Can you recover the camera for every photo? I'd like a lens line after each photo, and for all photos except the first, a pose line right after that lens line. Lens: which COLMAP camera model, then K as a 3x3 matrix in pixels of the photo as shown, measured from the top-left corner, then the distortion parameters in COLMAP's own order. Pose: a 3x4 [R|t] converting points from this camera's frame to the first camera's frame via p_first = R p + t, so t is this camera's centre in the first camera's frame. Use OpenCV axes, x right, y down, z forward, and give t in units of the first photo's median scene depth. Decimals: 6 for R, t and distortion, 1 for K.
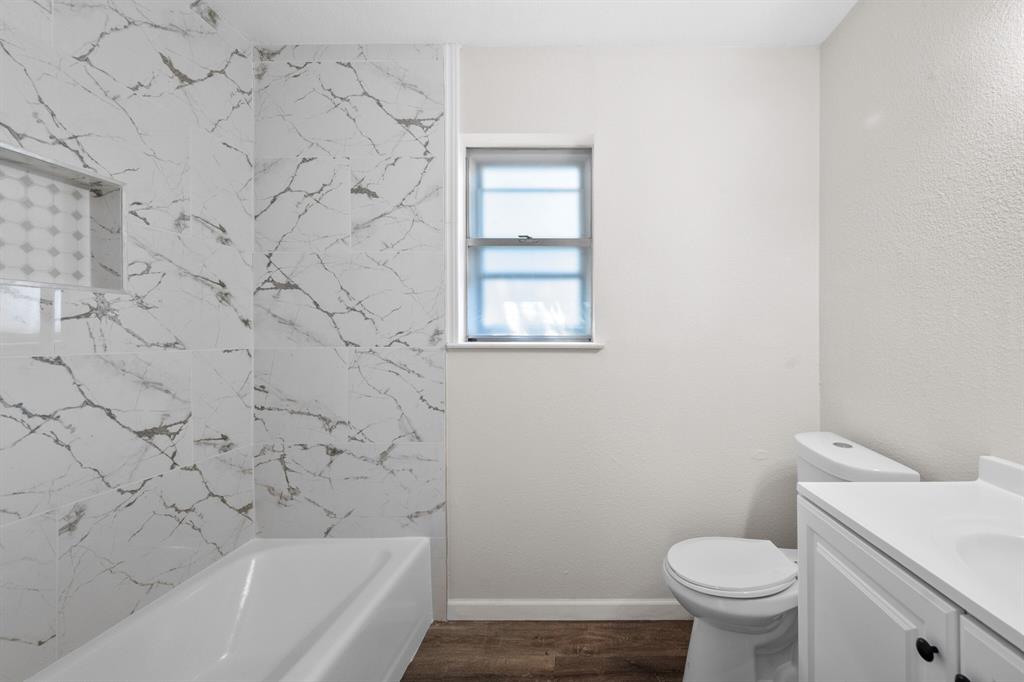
lens RADIAL K [[425.8, 0, 579.5], [0, 425.8, 326.0], [0, 0, 1]] dist [0.001681, 0.000080]
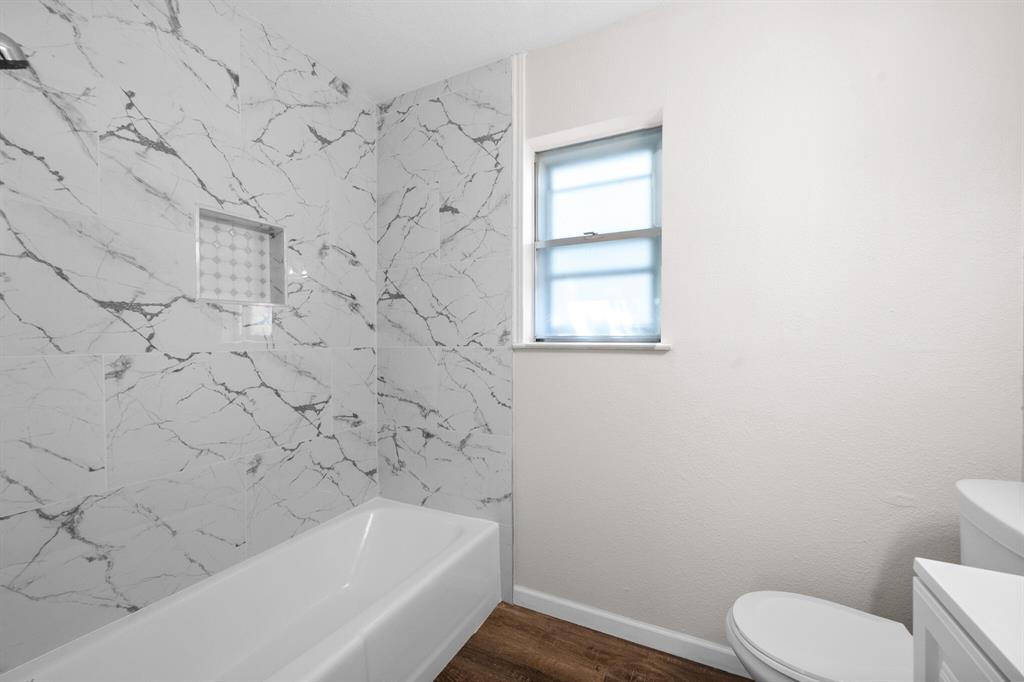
lens RADIAL K [[406.7, 0, 513.3], [0, 406.7, 337.4], [0, 0, 1]] dist [0.002702, 0.000068]
pose [[0.901716, -0.002958, -0.432319, 0.125918], [0.013823, 0.999663, 0.021991, 0.003718], [0.432108, -0.025806, 0.901453, 0.098065]]
